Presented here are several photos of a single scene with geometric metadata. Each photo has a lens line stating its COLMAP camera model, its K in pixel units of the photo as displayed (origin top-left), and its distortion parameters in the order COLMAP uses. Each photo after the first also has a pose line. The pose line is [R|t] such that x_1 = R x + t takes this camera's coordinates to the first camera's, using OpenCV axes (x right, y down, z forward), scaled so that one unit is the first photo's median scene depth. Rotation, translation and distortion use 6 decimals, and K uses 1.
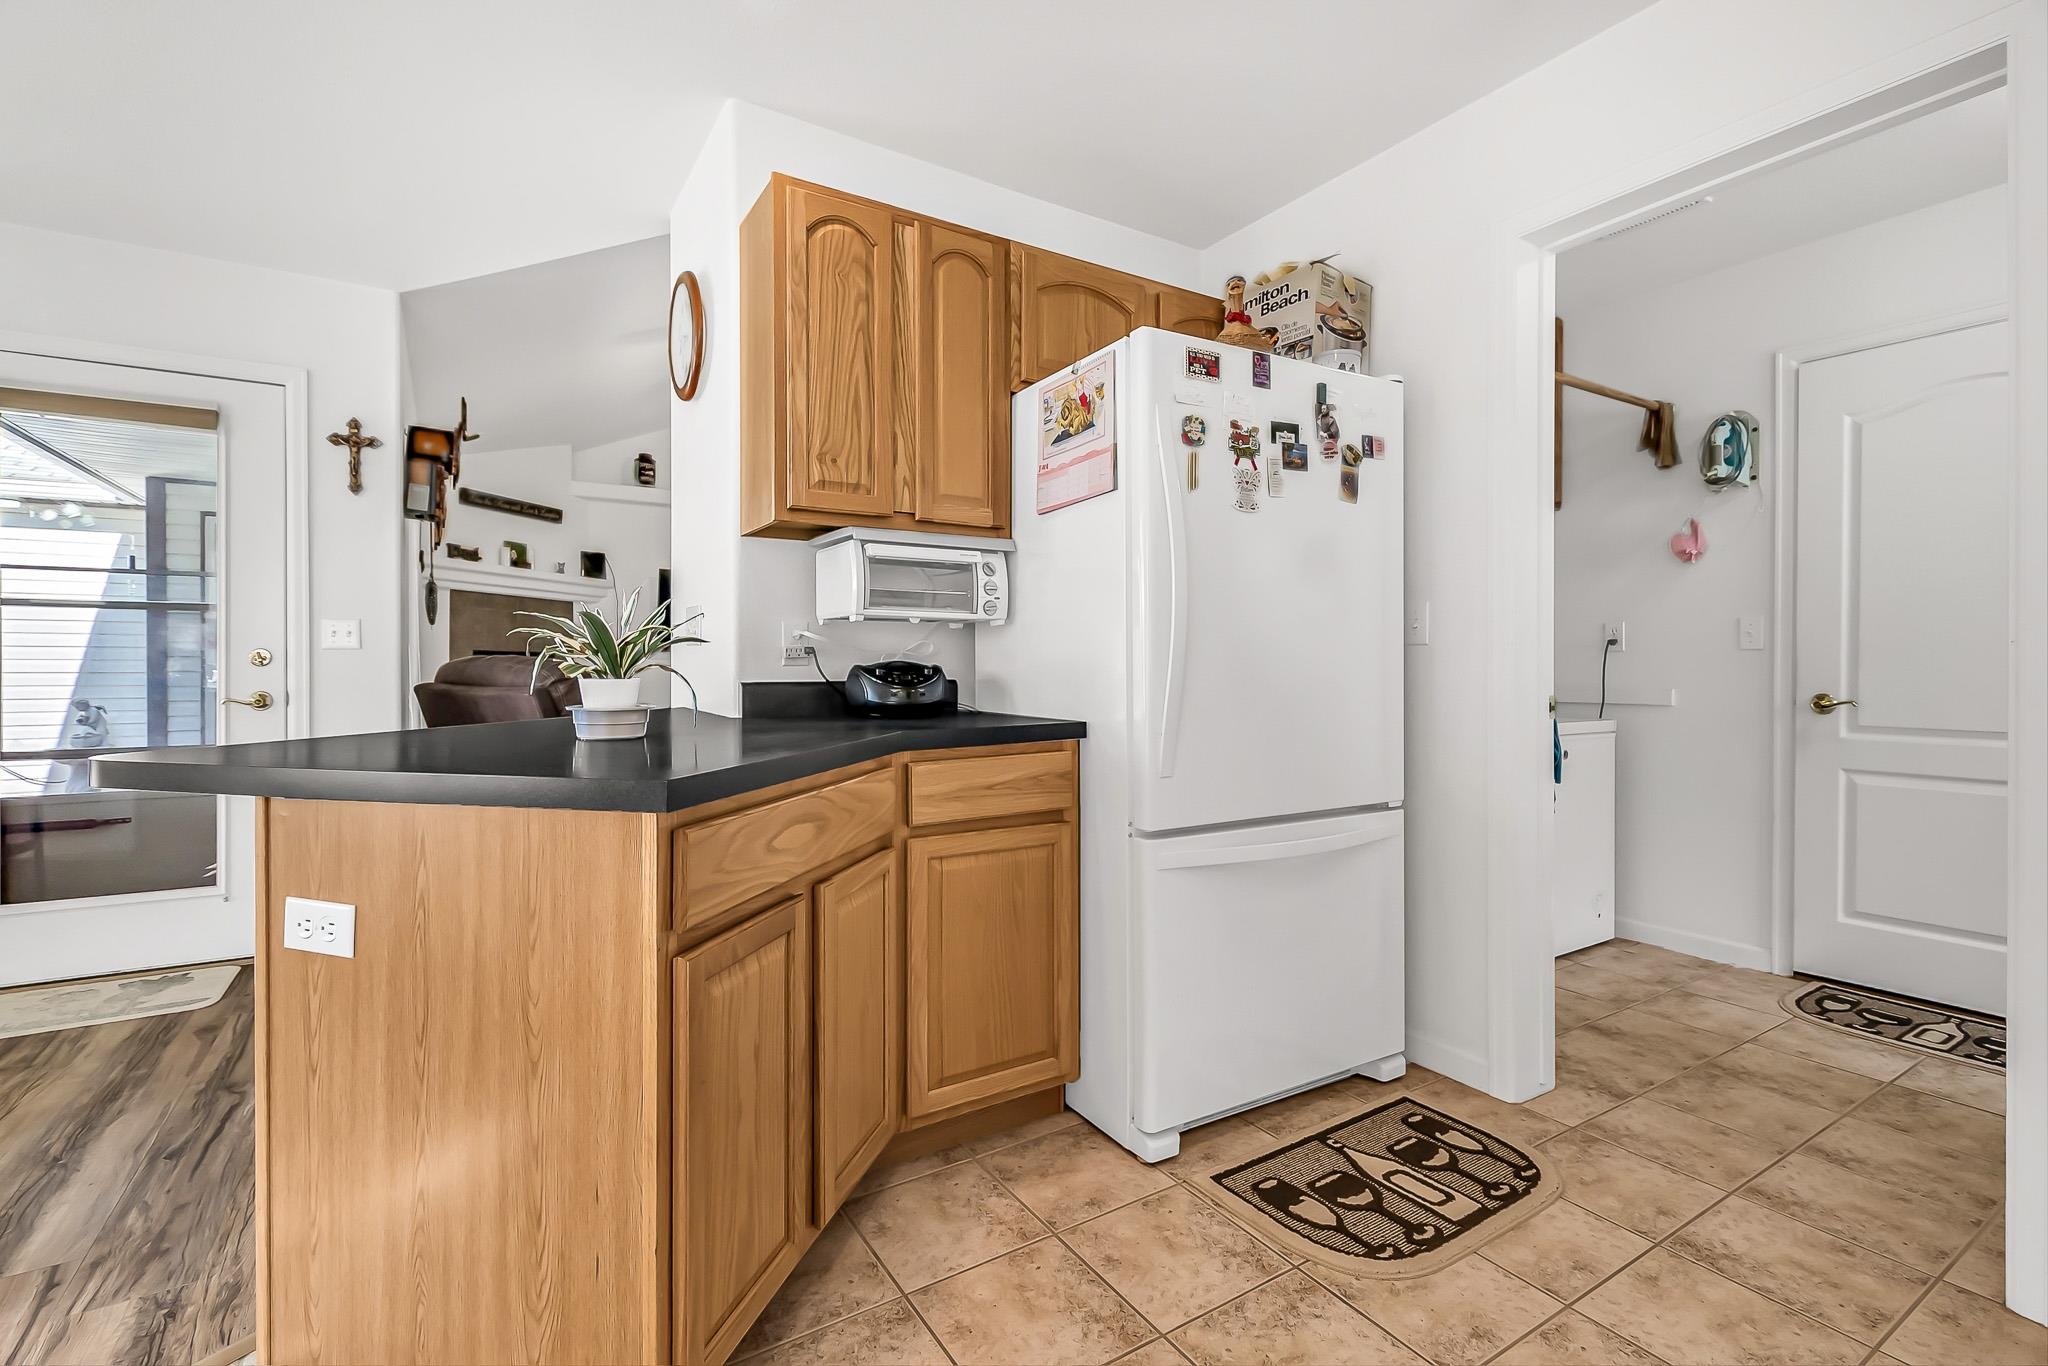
lens RADIAL K [[929.7, 0, 1024.0], [0, 929.7, 683.0], [0, 0, 1]] dist [0.003422, 0.000032]
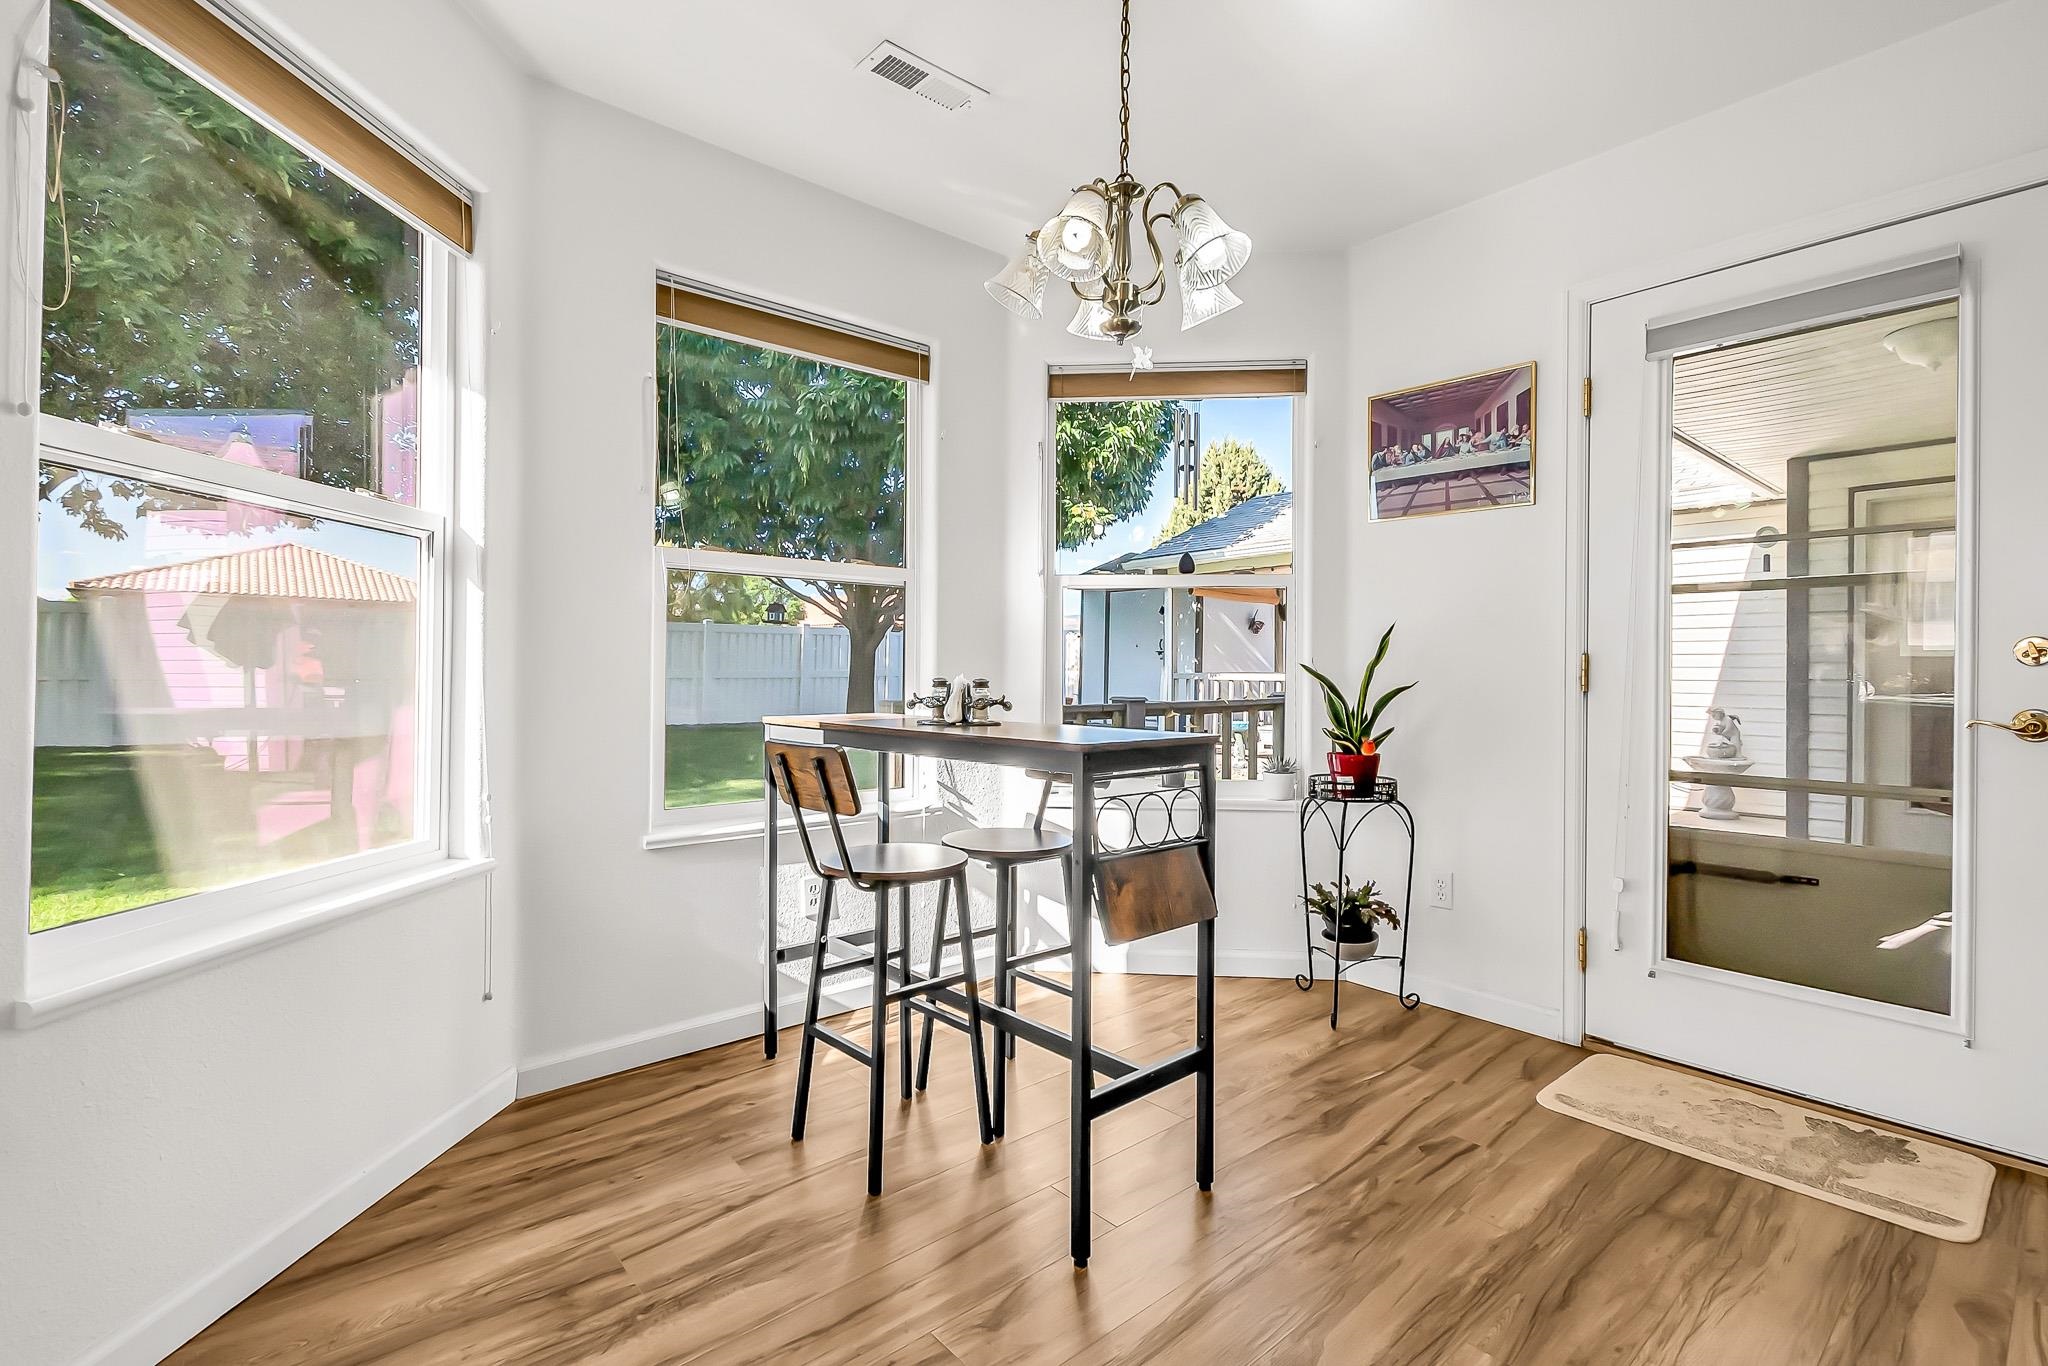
lens RADIAL K [[929.7, 0, 1024.0], [0, 929.7, 683.0], [0, 0, 1]] dist [0.003422, 0.000032]
pose [[0.153409, 0.000121, -0.988163, -0.162839], [-0.010594, 0.999943, -0.001522, 0.000150], [0.988106, 0.010702, 0.153402, 0.135751]]
